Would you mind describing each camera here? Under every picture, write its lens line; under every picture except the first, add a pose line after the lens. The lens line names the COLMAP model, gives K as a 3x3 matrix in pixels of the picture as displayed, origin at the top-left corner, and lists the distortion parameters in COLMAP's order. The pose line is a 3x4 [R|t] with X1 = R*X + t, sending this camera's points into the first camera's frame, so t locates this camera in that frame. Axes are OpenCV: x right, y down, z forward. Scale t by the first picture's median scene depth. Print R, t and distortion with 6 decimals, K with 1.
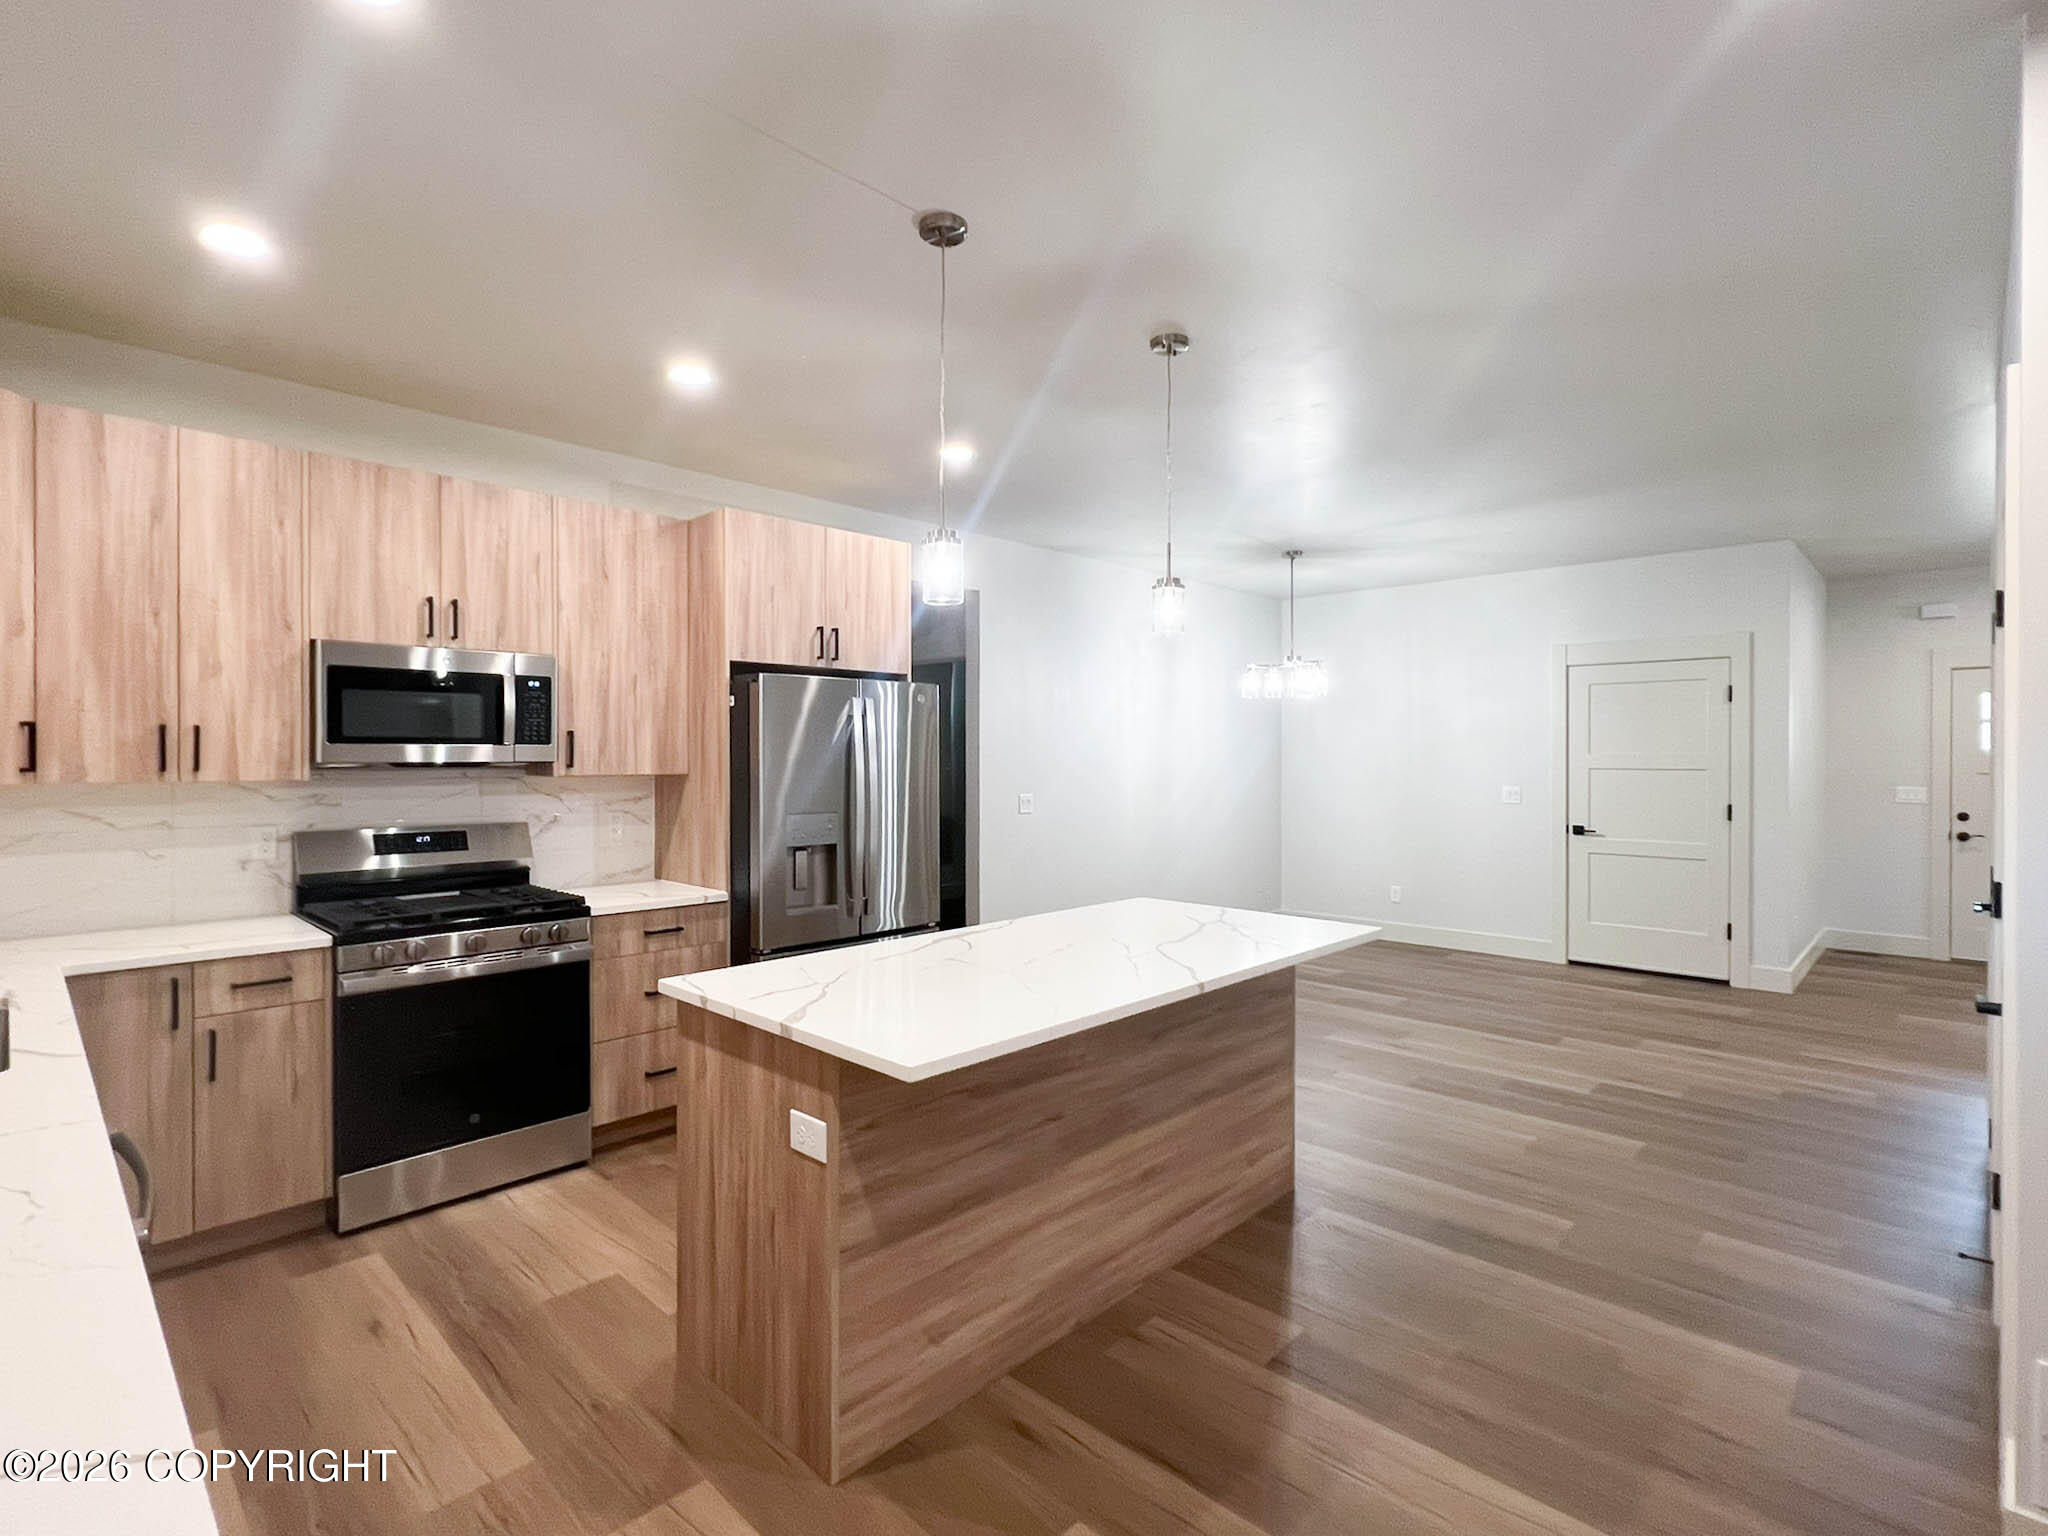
lens RADIAL K [[1005.2, 0, 997.4], [0, 1005.2, 752.5], [0, 0, 1]] dist [0.005063, -0.001485]
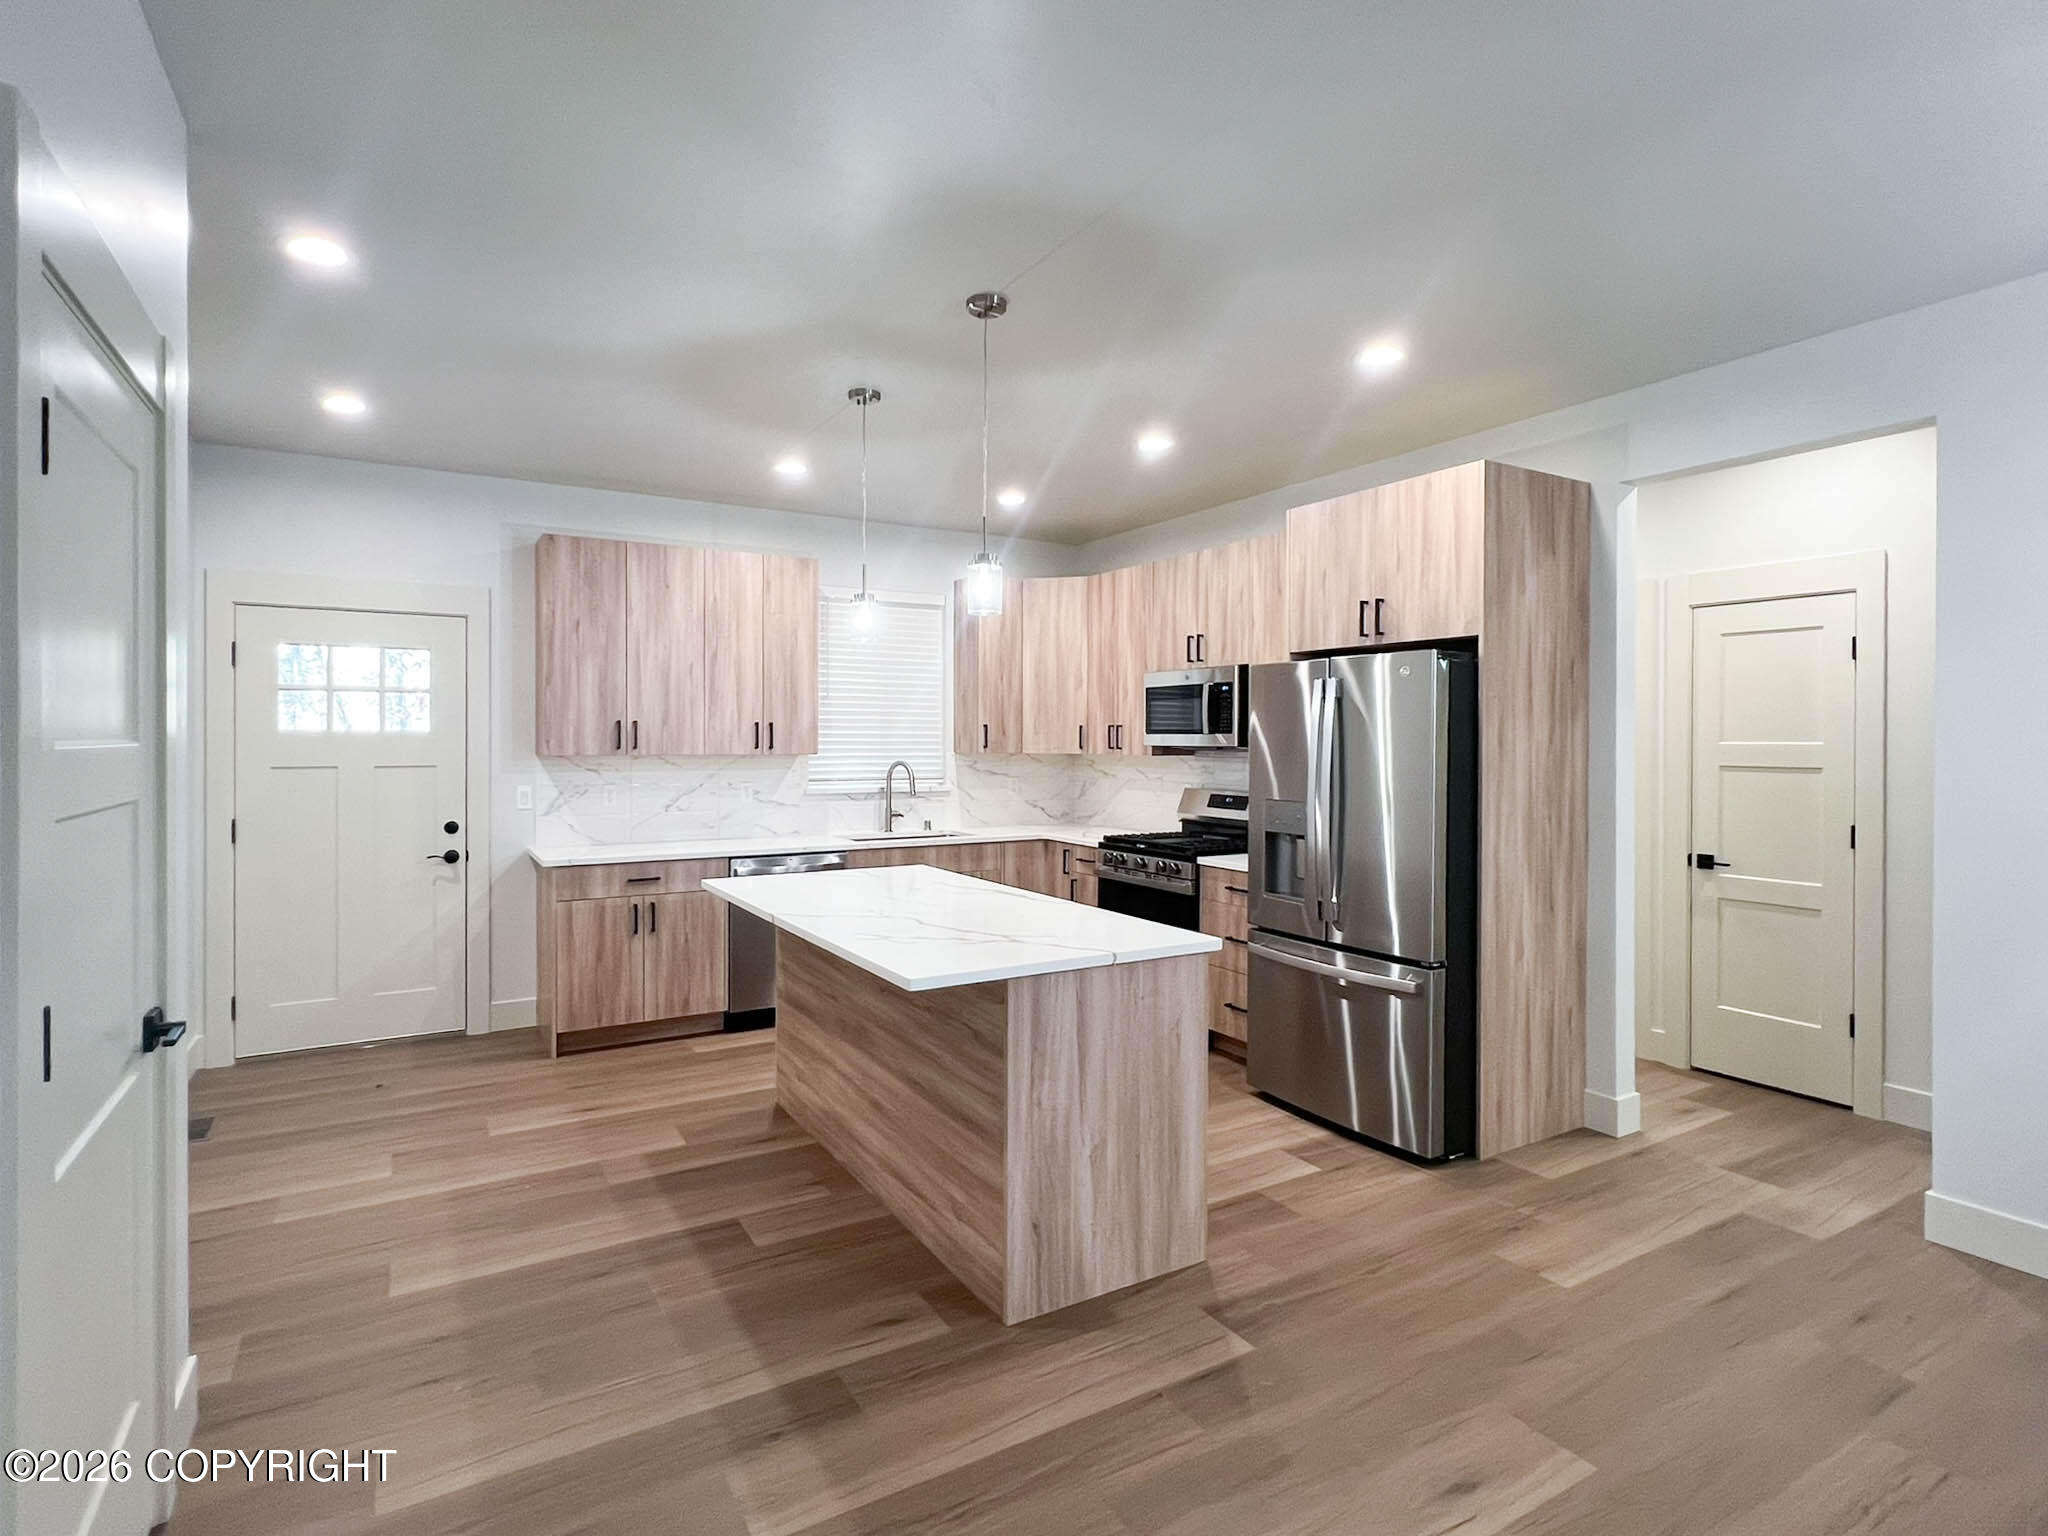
lens RADIAL K [[1048.2, 0, 1035.2], [0, 1048.2, 744.2], [0, 0, 1]] dist [0.004923, 0.003513]
pose [[-0.252975, 0.003699, -0.967466, 1.054348], [-0.001397, 0.999990, 0.004188, 0.000613], [0.967472, 0.002411, -0.252967, 1.231447]]
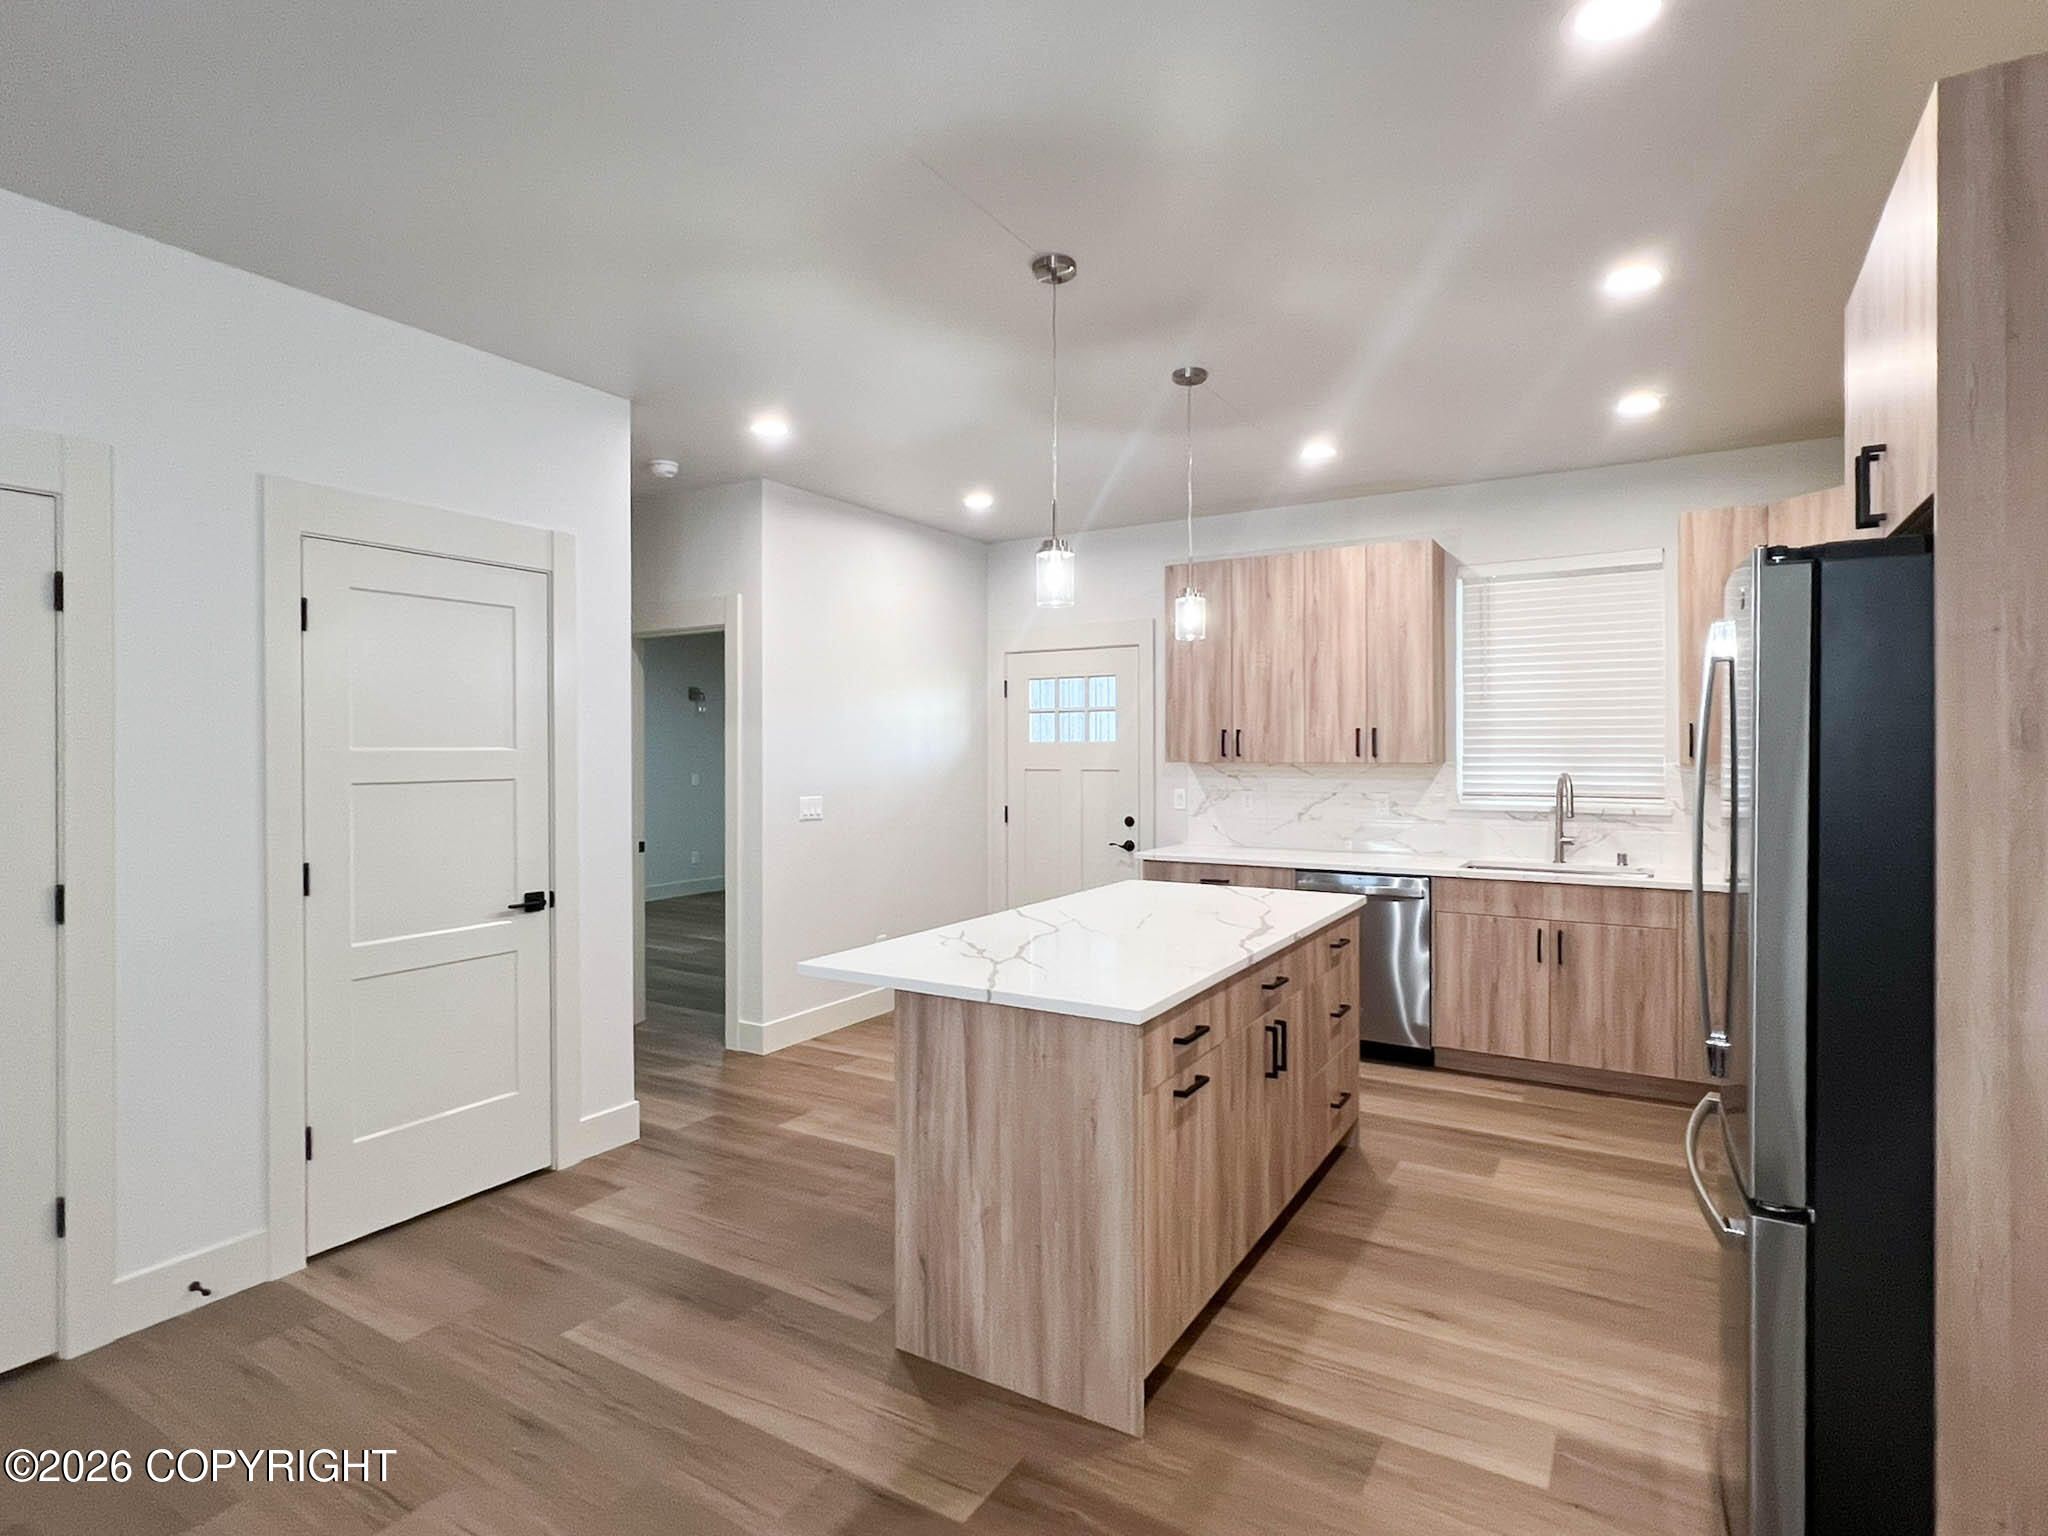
lens RADIAL K [[1048.2, 0, 1026.3], [0, 1048.2, 758.7], [0, 0, 1]] dist [0.004923, 0.003513]
pose [[-0.974793, 0.004580, -0.223063, 0.377193], [0.003285, 0.999976, 0.006176, 0.007787], [0.223086, 0.005288, -0.974784, 1.775216]]
